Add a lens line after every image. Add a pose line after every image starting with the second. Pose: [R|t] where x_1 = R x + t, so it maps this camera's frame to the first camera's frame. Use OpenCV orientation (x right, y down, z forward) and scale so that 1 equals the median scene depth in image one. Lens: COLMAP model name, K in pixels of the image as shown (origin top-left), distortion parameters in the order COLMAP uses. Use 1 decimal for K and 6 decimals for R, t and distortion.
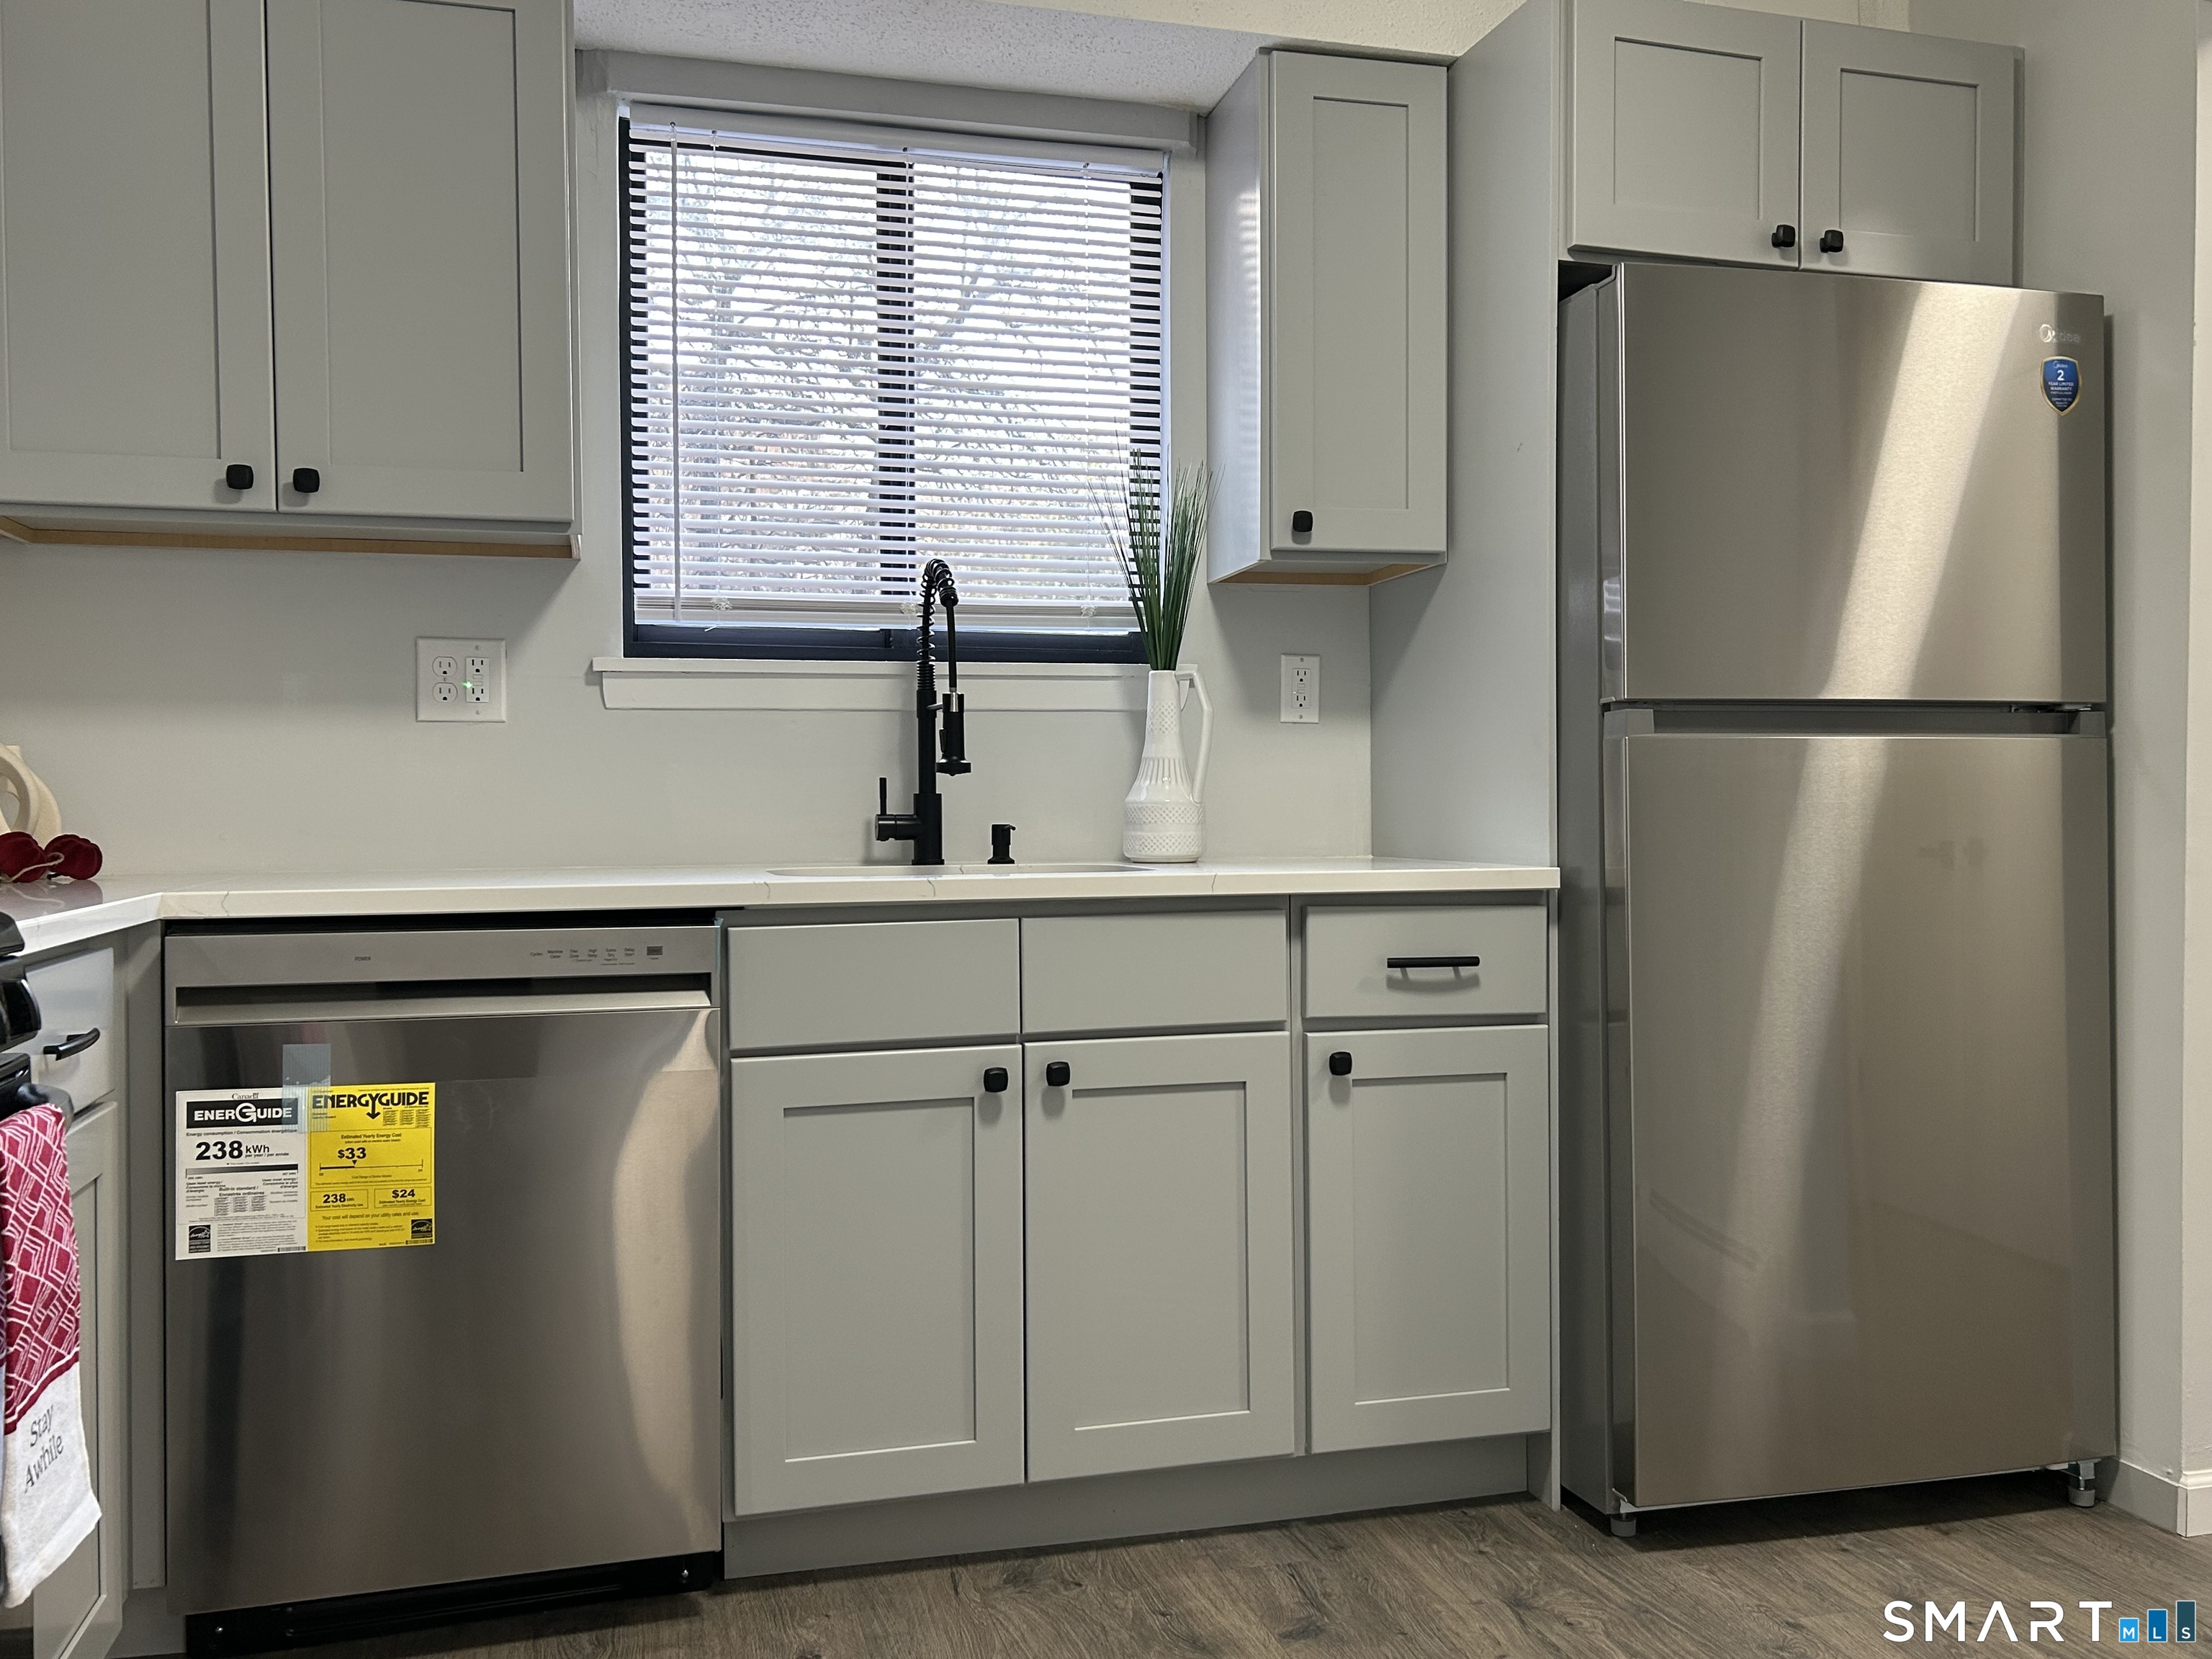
lens RADIAL K [[1860.3, 0, 1106.0], [0, 1860.3, 829.5], [0, 0, 1]] dist [0.136540, -0.214665]
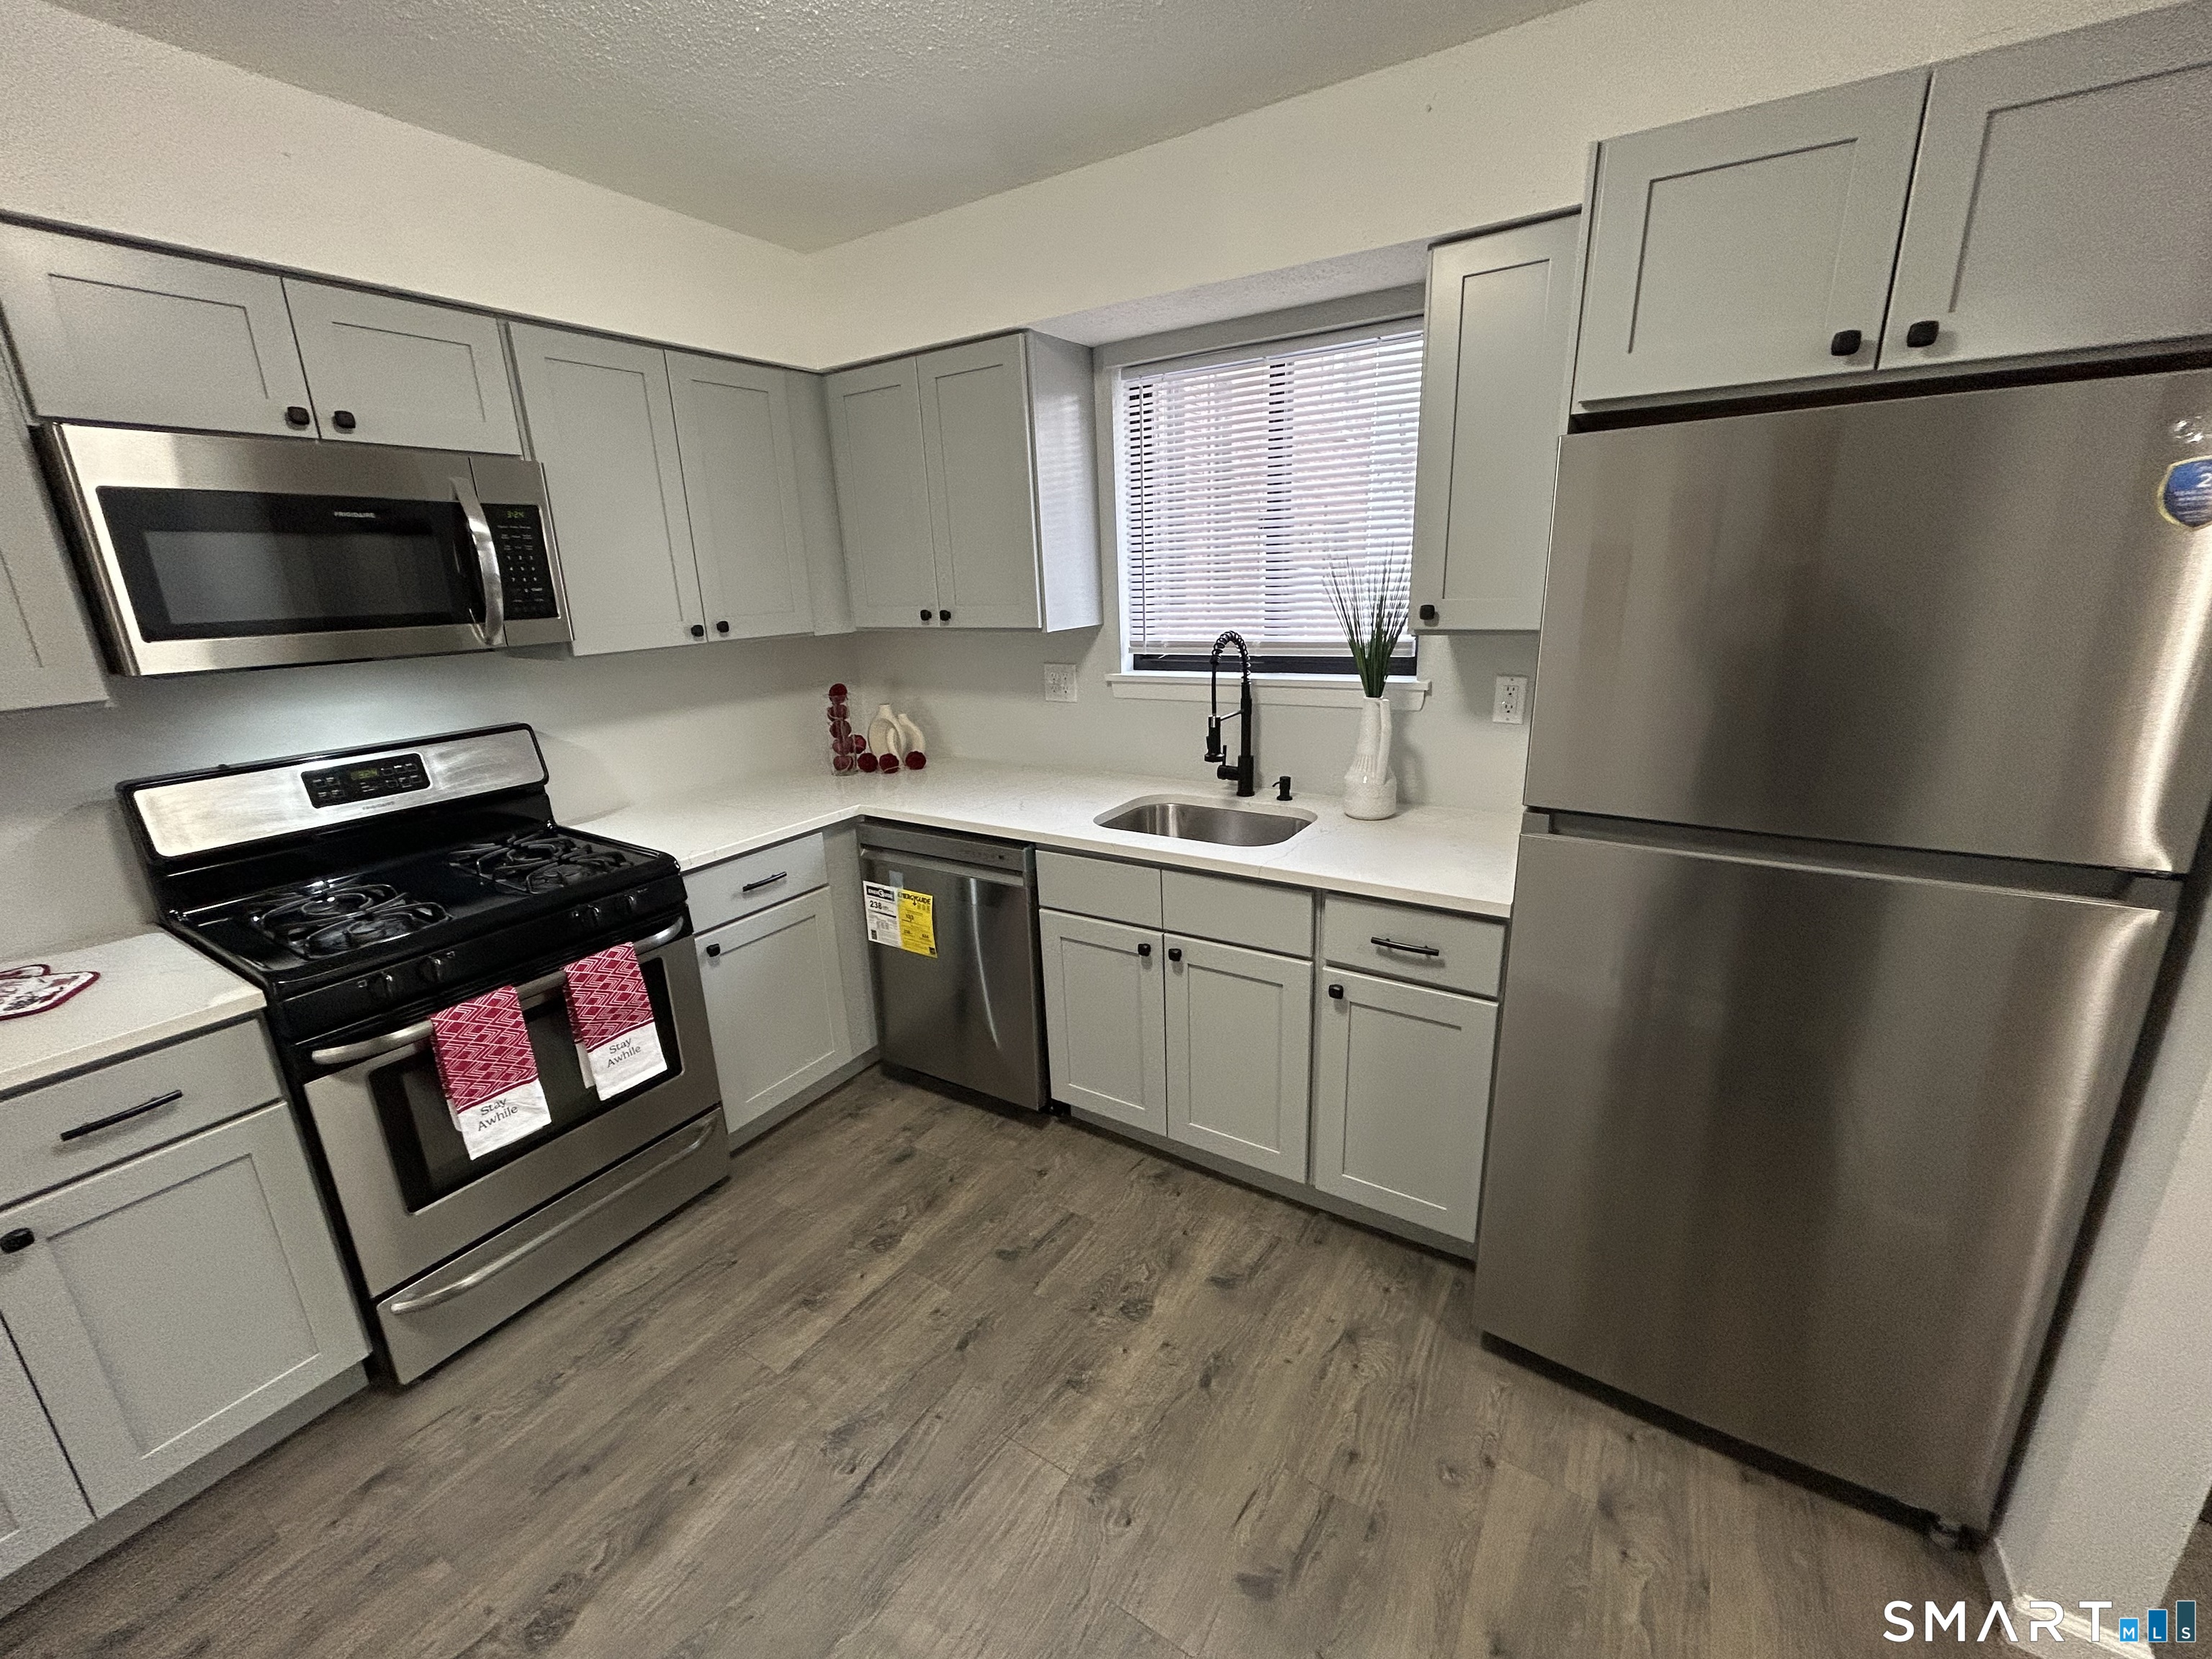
lens RADIAL K [[898.3, 0, 1101.8], [0, 898.3, 822.9], [0, 0, 1]] dist [0.005258, 0.000828]
pose [[0.668794, 0.183421, -0.720466, 0.500438], [0.023639, 0.963351, 0.267200, -0.215181], [0.743072, -0.195733, 0.639947, 0.378109]]
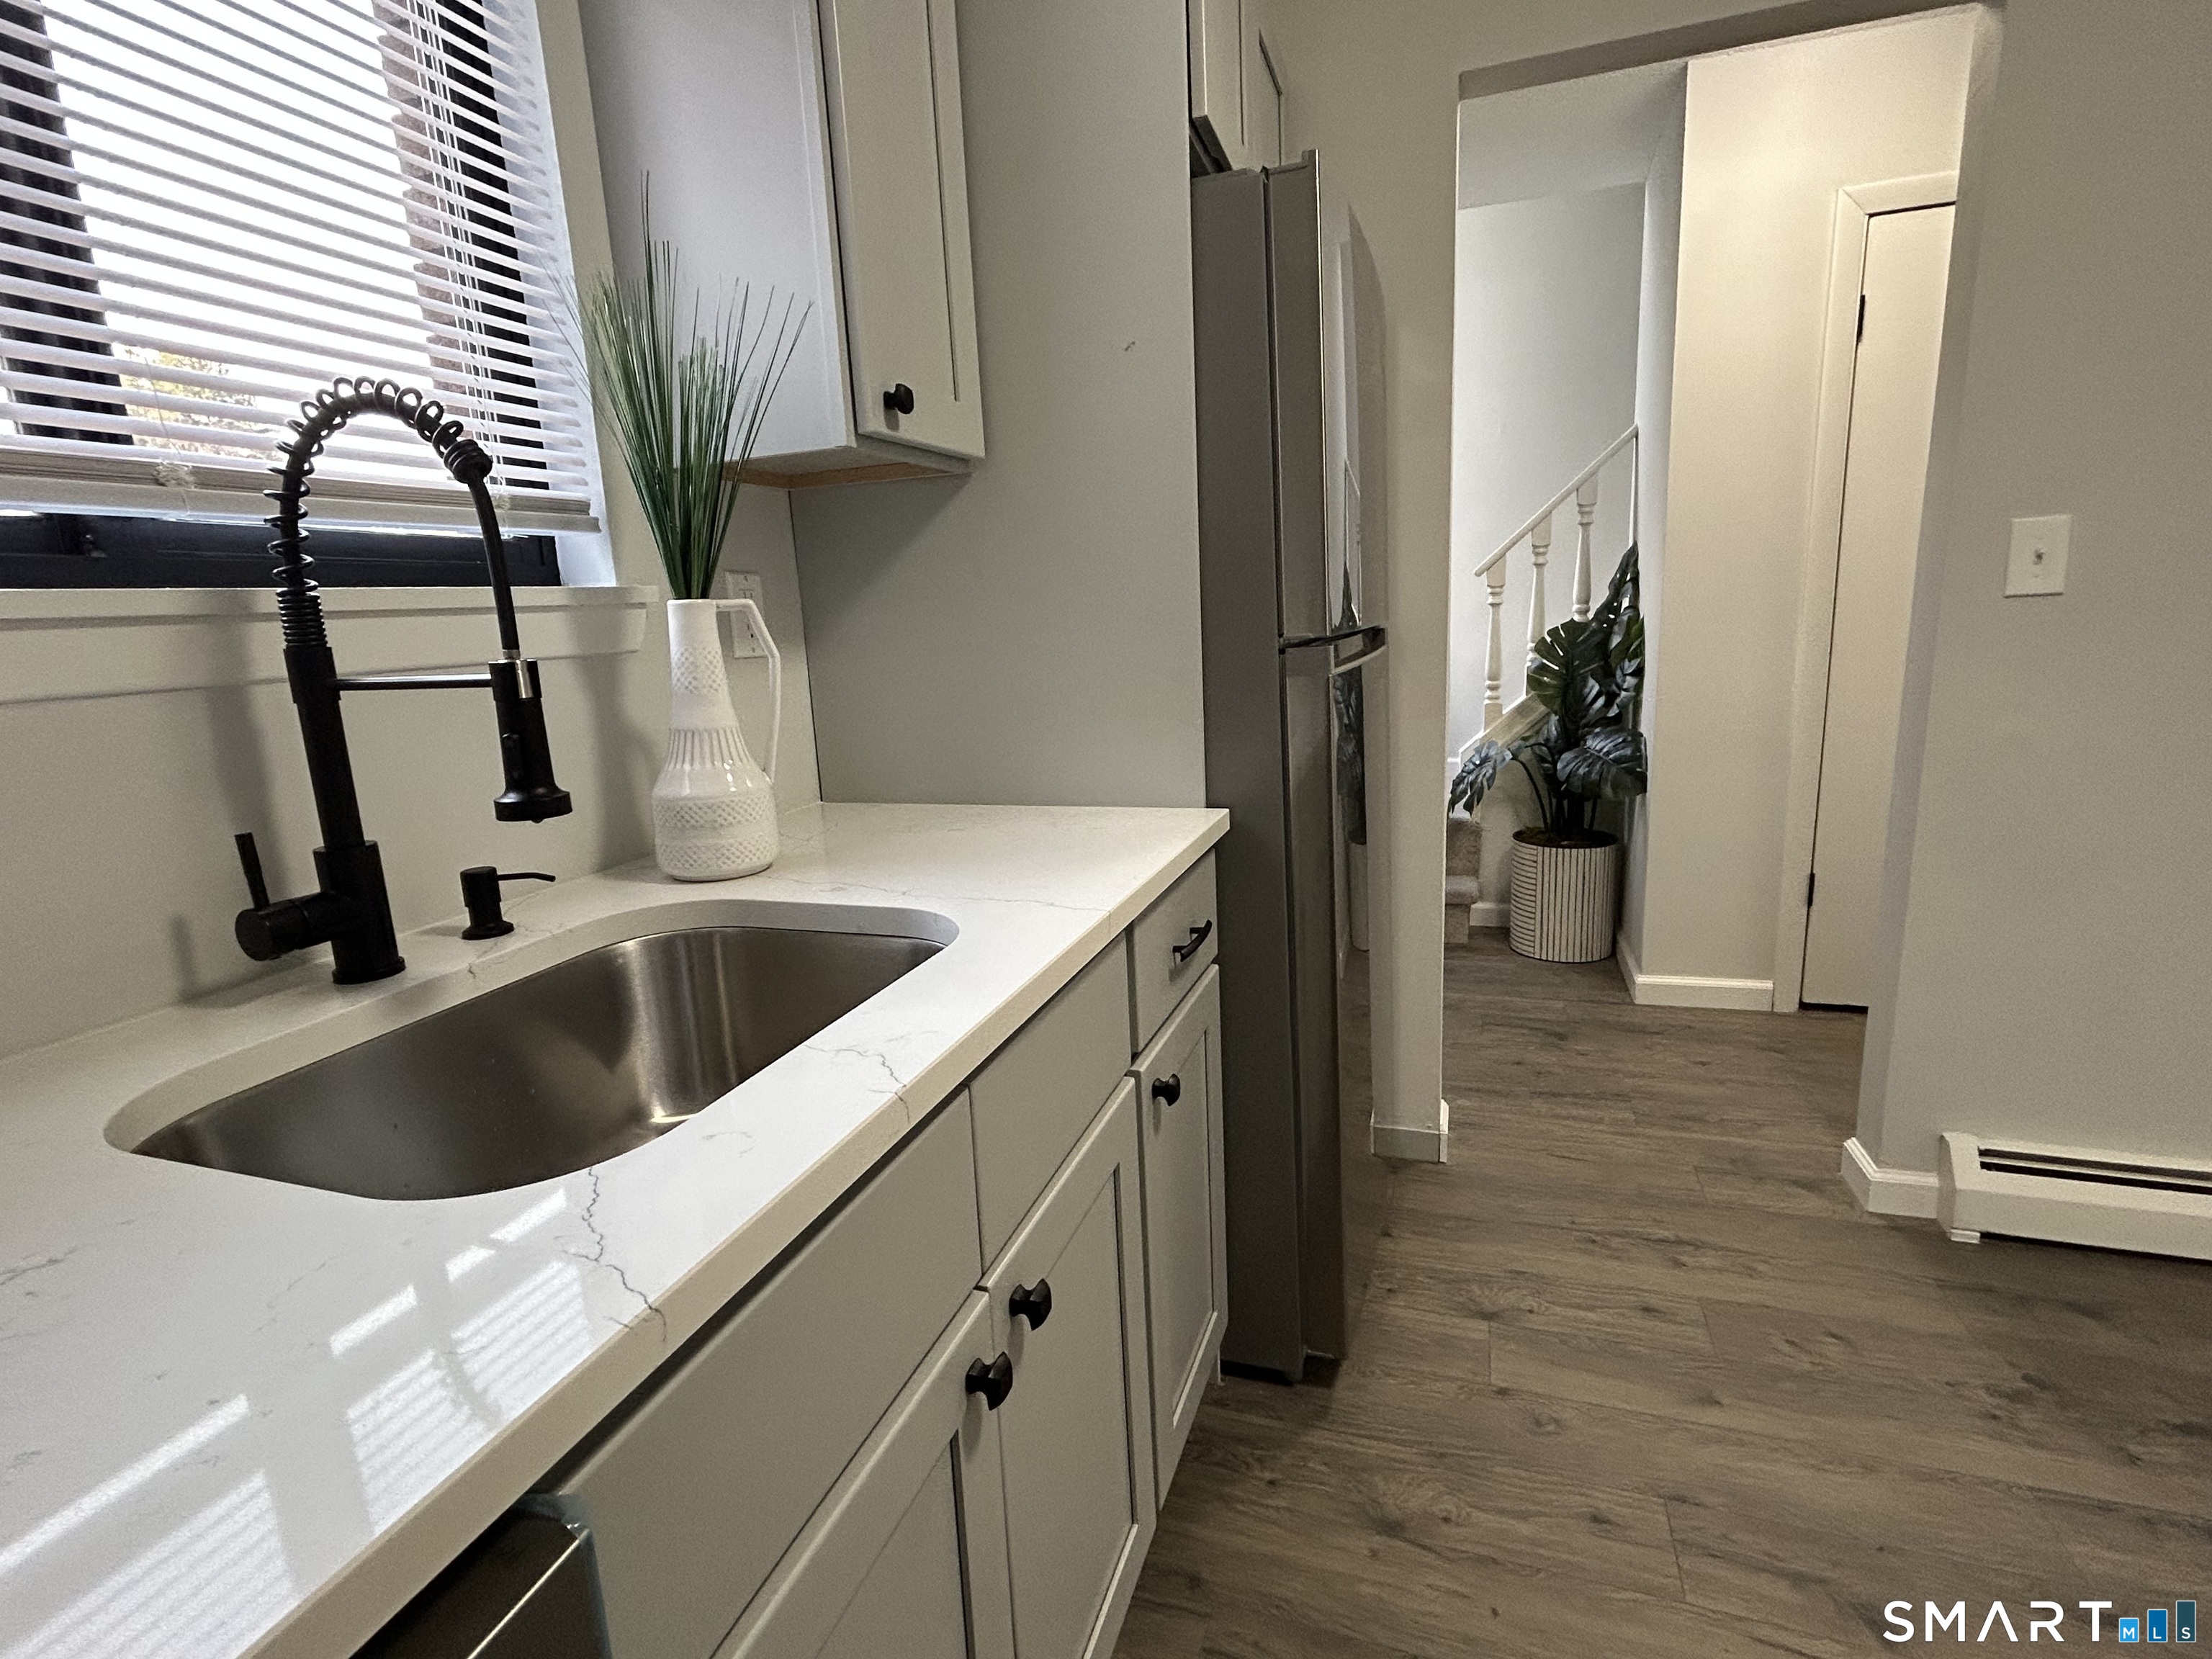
lens RADIAL K [[1061.3, 0, 1106.0], [0, 1061.3, 829.5], [0, 0, 1]] dist [-0.007665, 0.008497]
pose [[0.562104, -0.185857, 0.805913, -0.241304], [0.051520, 0.980400, 0.190163, -0.078284], [-0.825460, -0.065371, 0.560662, 0.742327]]
